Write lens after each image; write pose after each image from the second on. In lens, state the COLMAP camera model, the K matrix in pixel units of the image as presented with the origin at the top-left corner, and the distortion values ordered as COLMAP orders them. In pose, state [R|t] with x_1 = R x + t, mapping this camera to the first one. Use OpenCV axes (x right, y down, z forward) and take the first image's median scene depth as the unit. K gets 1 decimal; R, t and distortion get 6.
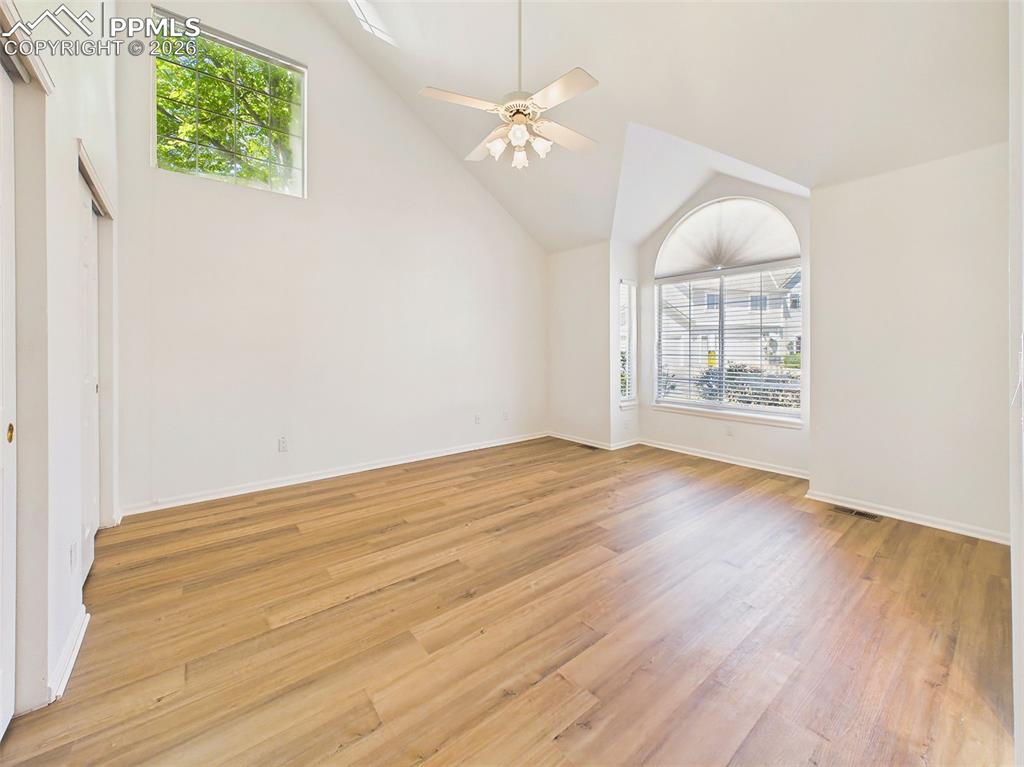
lens RADIAL K [[409.1, 0, 511.6], [0, 409.1, 351.0], [0, 0, 1]] dist [0.000755, 0.000167]
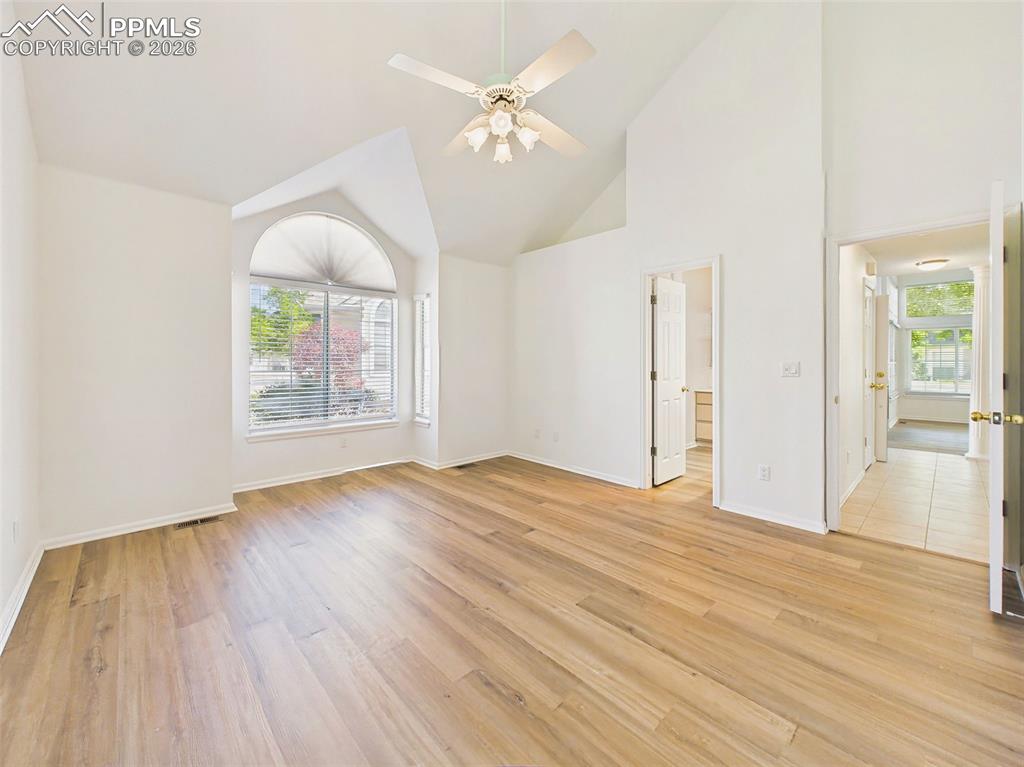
lens RADIAL K [[410.7, 0, 511.1], [0, 410.7, 365.6], [0, 0, 1]] dist [0.000793, -0.000062]
pose [[-0.077513, -0.005904, 0.996974, -0.943574], [0.002665, 0.999978, 0.006129, -0.012240], [-0.996988, 0.003132, -0.077496, 1.136764]]
